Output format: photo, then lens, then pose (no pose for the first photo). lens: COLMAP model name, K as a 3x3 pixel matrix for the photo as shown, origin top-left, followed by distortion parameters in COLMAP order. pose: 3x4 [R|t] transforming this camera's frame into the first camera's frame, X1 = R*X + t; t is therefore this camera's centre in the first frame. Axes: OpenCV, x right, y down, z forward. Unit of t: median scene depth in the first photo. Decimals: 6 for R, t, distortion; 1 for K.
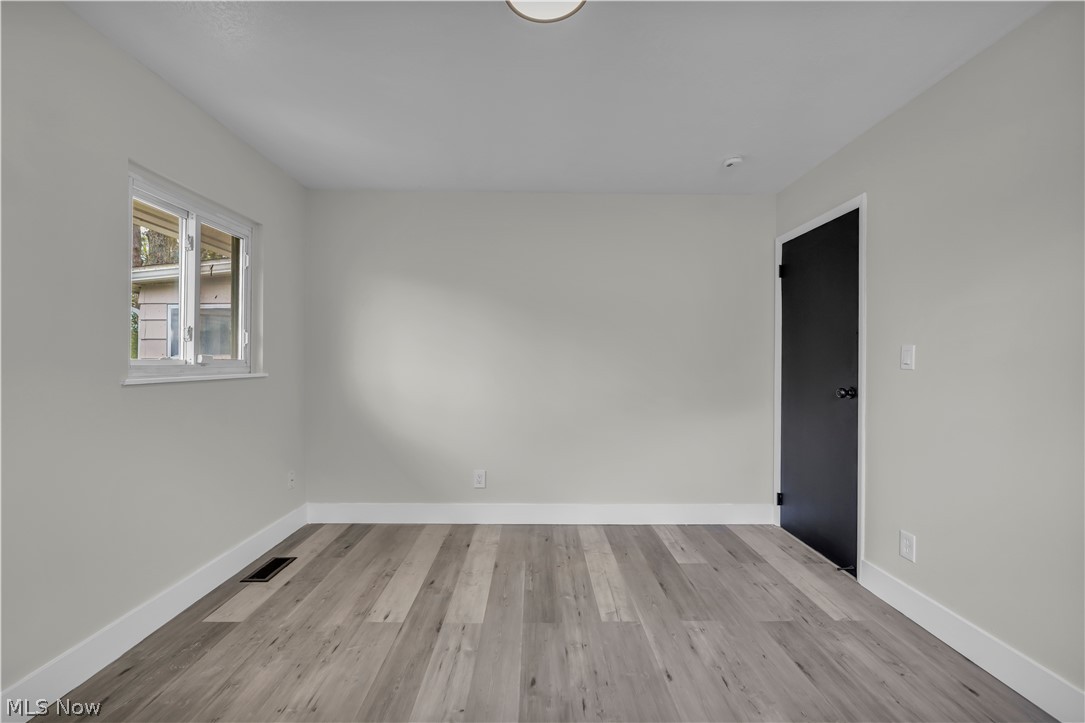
lens RADIAL K [[445.0, 0, 534.3], [0, 445.0, 357.6], [0, 0, 1]] dist [-0.001916, -0.000119]
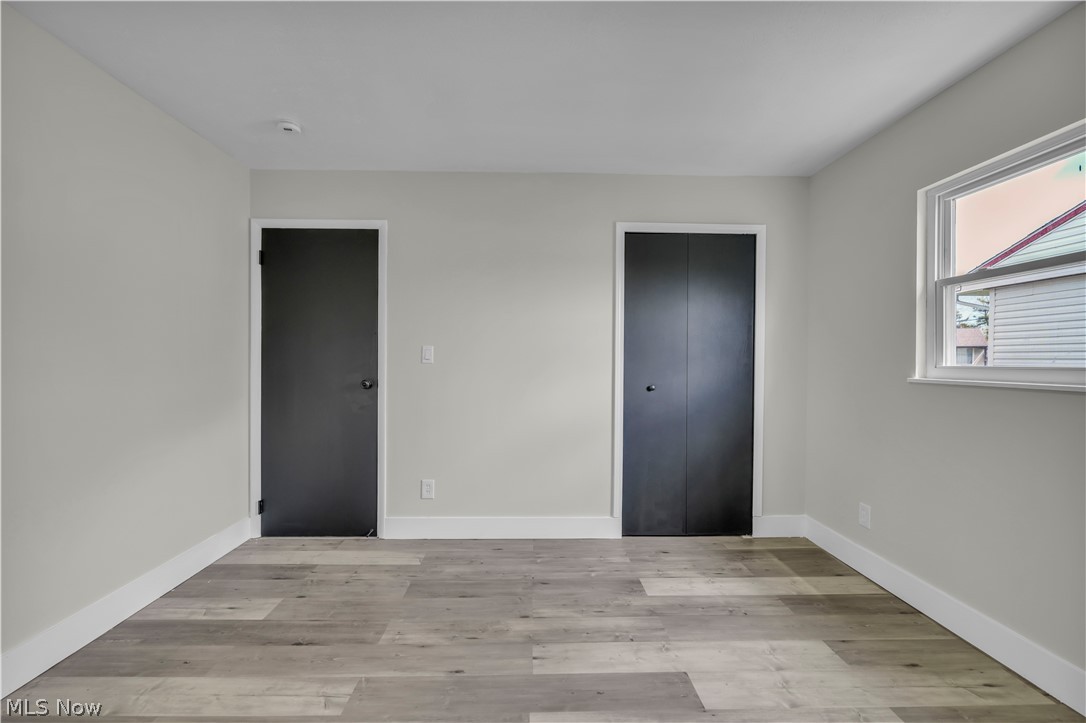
lens RADIAL K [[441.3, 0, 541.3], [0, 441.3, 361.5], [0, 0, 1]] dist [-0.006350, 0.000426]
pose [[-0.024261, -0.006973, 0.999681, -0.489321], [-0.014262, 0.999876, 0.006628, 0.005774], [-0.999604, -0.014096, -0.024357, 0.600276]]
